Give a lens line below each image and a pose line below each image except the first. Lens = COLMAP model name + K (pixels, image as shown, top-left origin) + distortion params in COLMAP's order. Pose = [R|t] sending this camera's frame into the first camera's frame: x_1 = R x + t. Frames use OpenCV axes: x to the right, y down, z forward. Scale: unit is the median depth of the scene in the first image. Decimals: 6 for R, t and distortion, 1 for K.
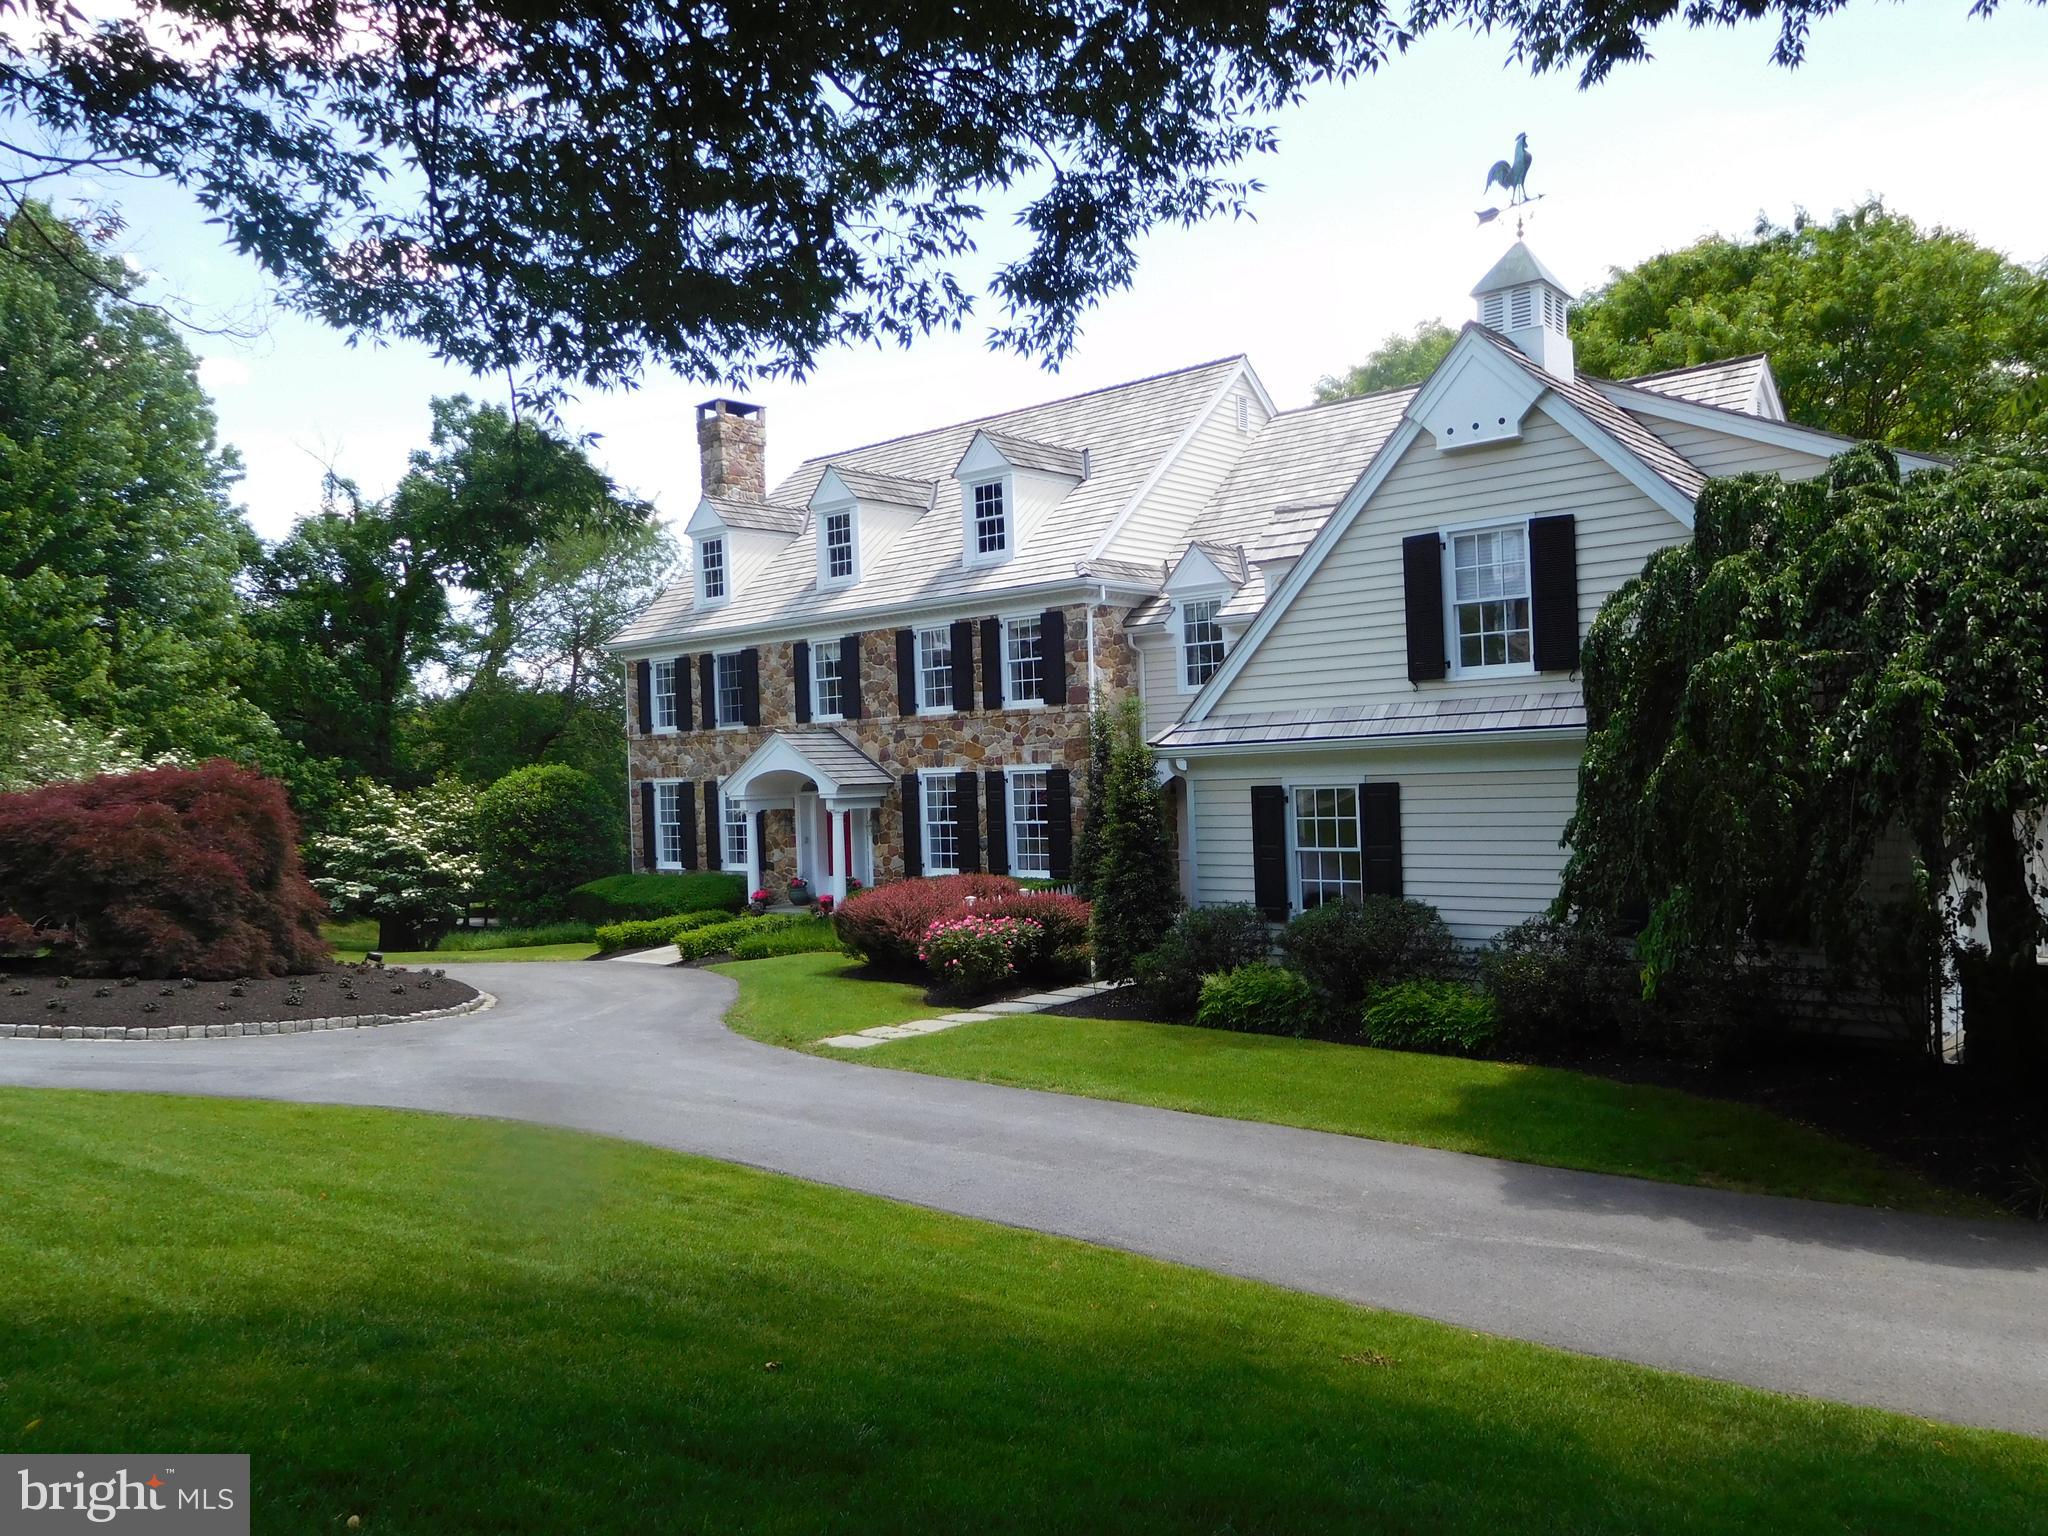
lens RADIAL K [[1511.0, 0, 1026.6], [0, 1511.0, 779.3], [0, 0, 1]] dist [-0.027259, 0.009430]
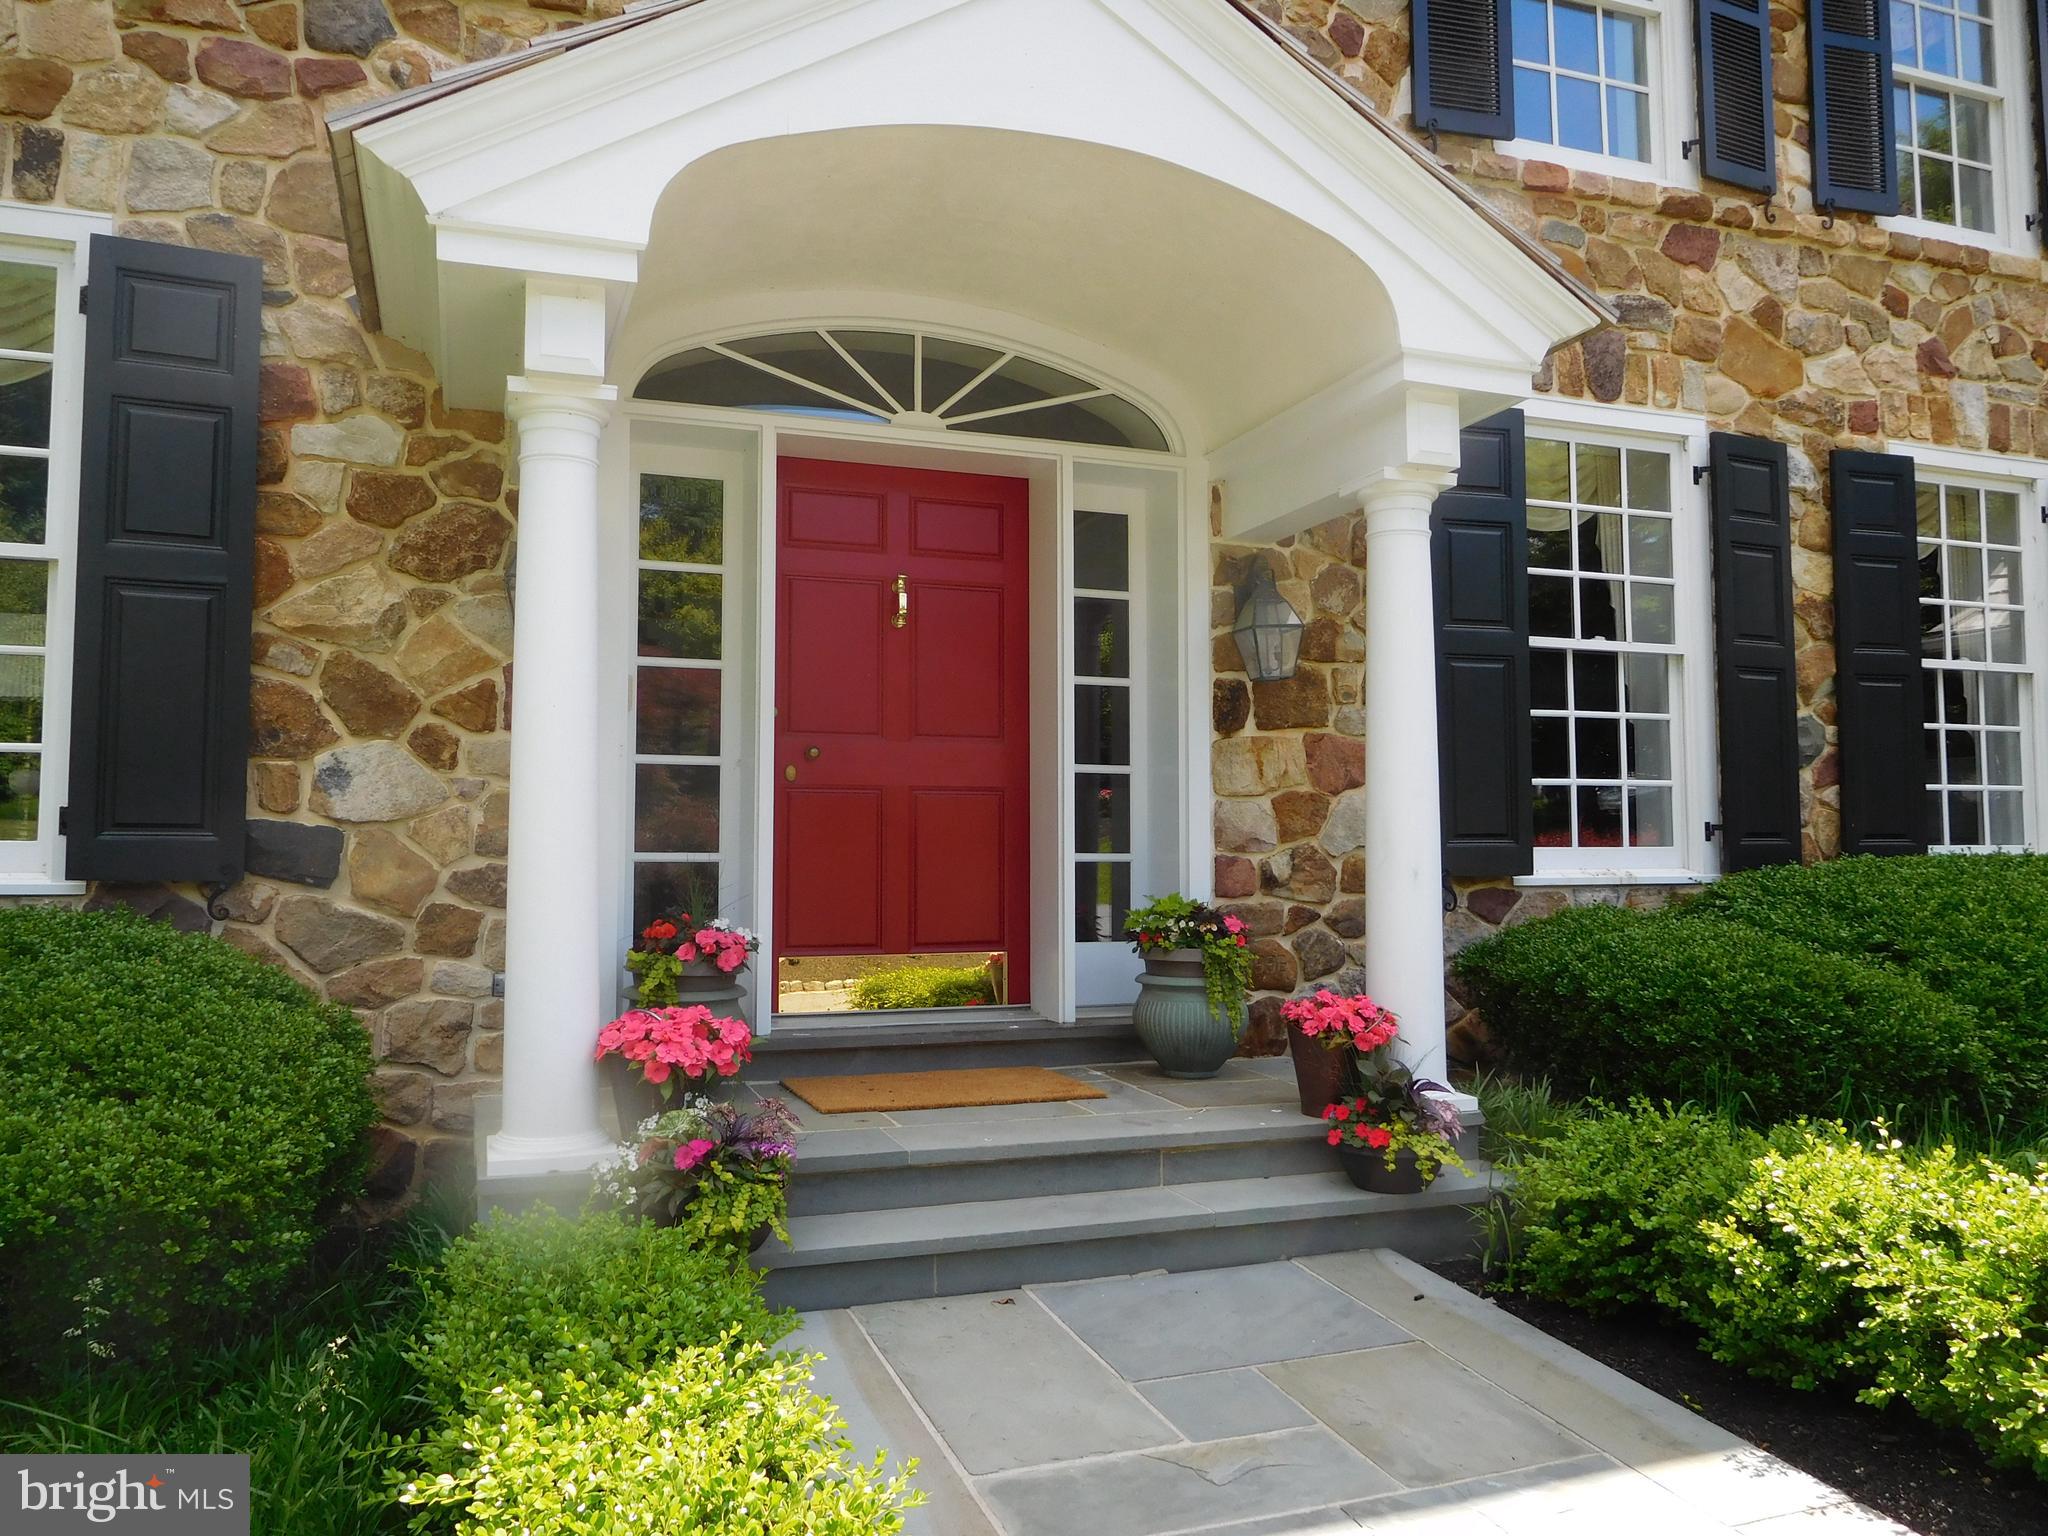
lens RADIAL K [[1511.0, 0, 1019.5], [0, 1511.0, 760.0], [0, 0, 1]] dist [-0.027259, 0.009430]
pose [[0.490759, 0.092820, 0.866337, -0.413253], [-0.008112, 0.994753, -0.101984, 0.098612], [-0.871258, 0.043022, 0.488937, 1.368639]]
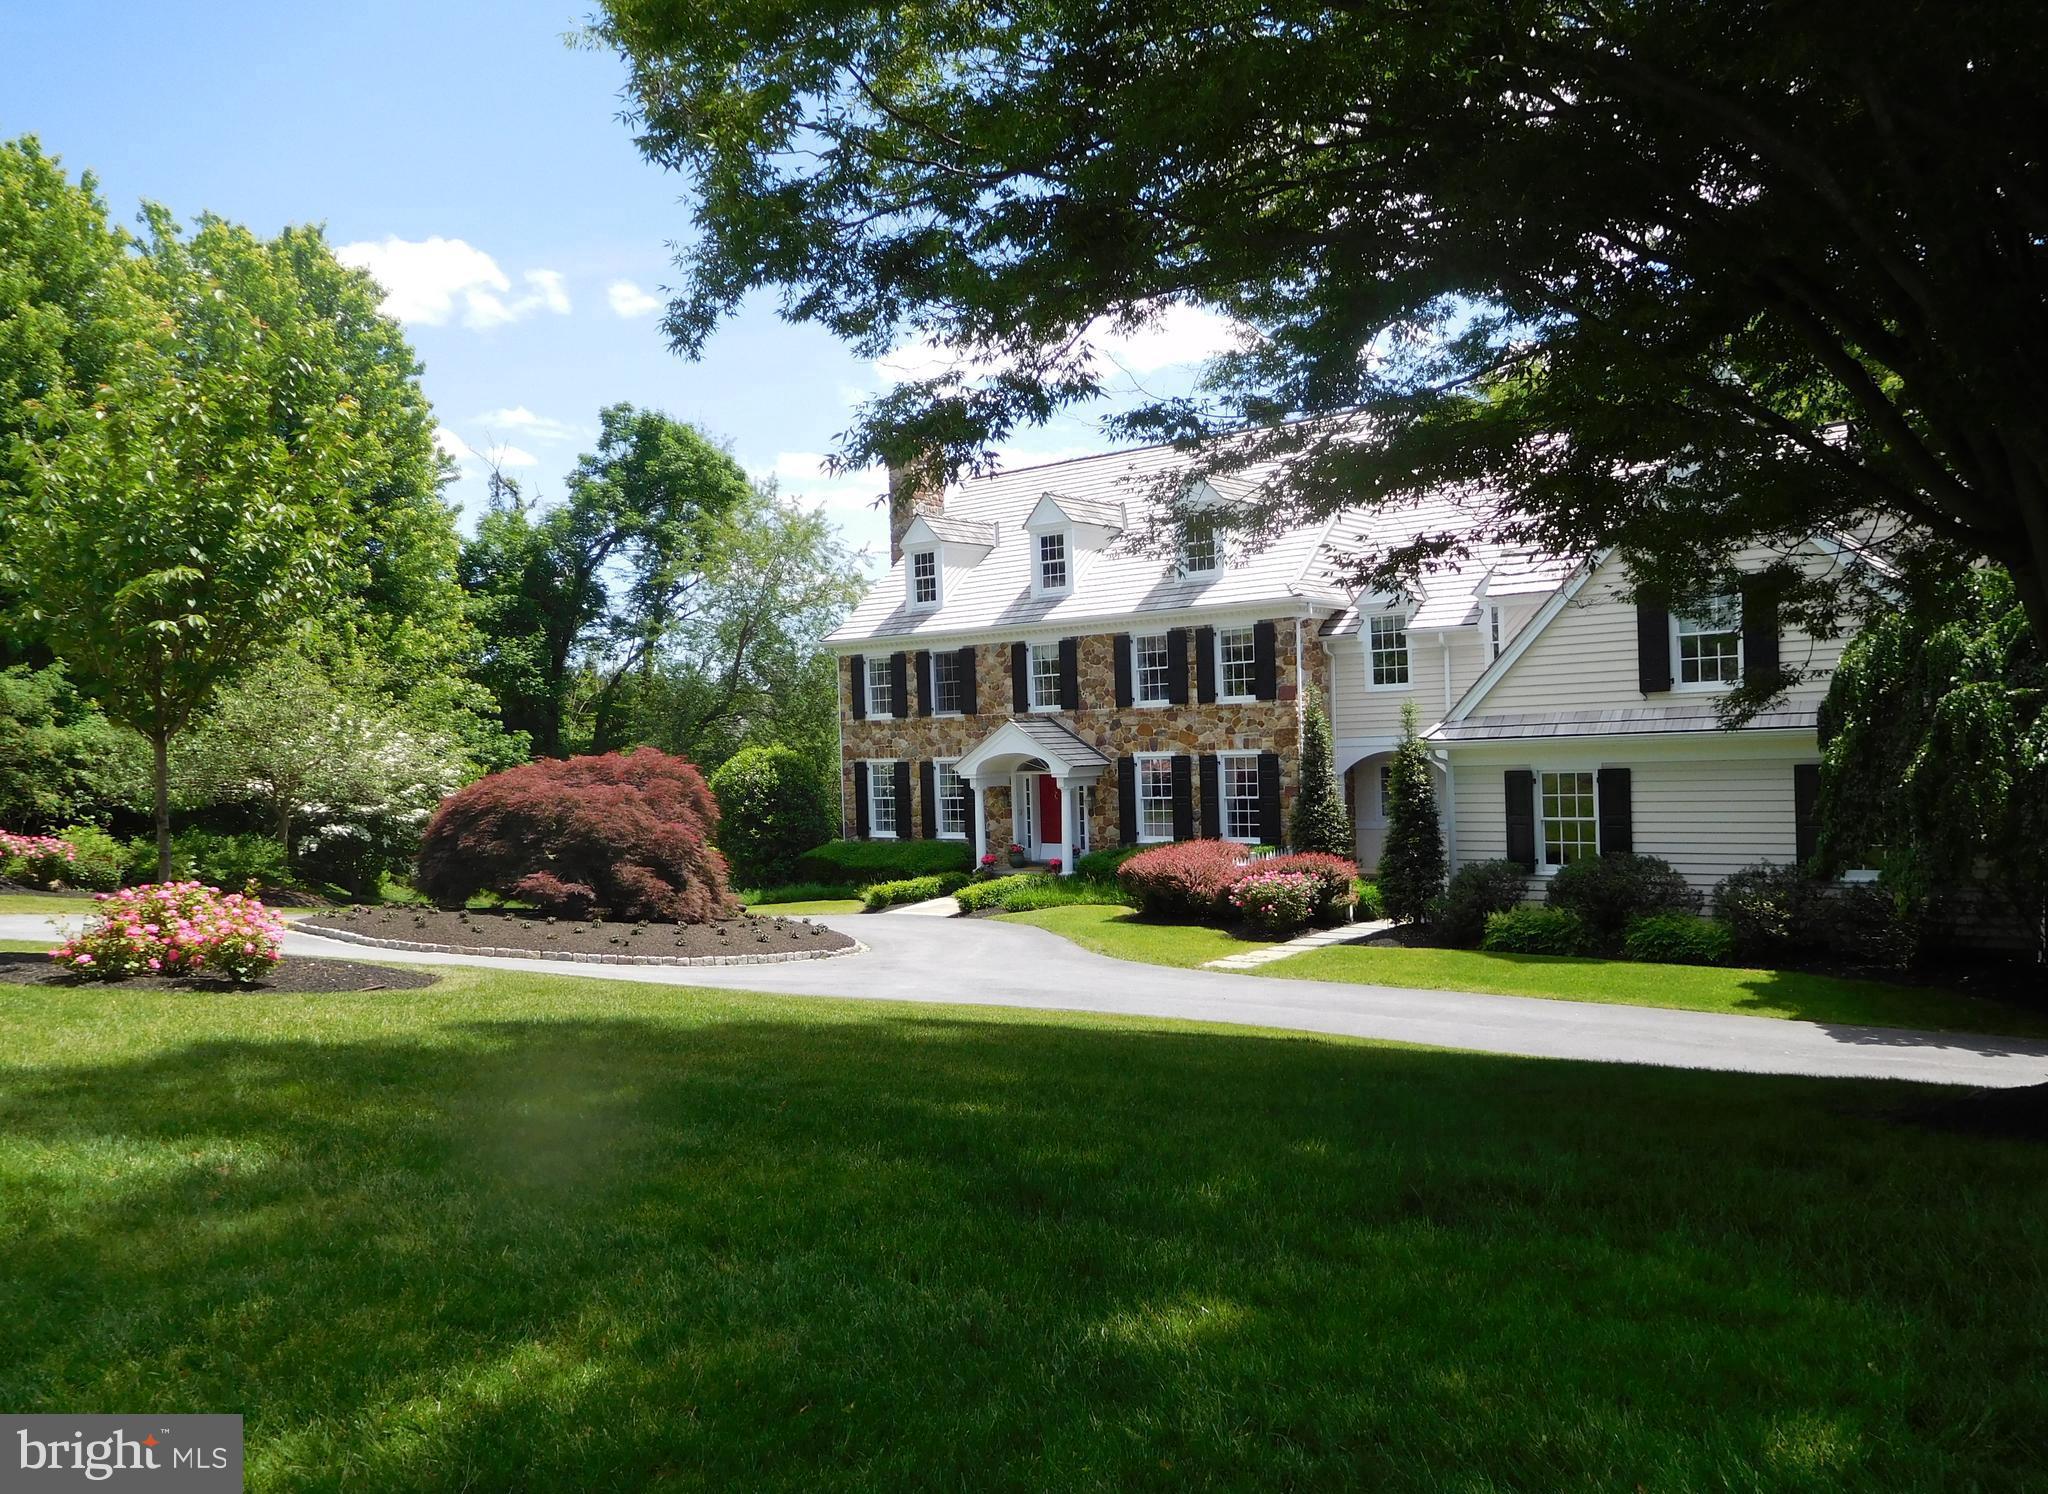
lens RADIAL K [[1502.6, 0, 1054.8], [0, 1502.6, 769.8], [0, 0, 1]] dist [-0.009016, -0.015595]
pose [[0.998502, 0.003029, 0.054626, -0.283731], [-0.003581, 0.999943, 0.010021, -0.007053], [-0.054592, -0.010202, 0.998457, -0.252110]]
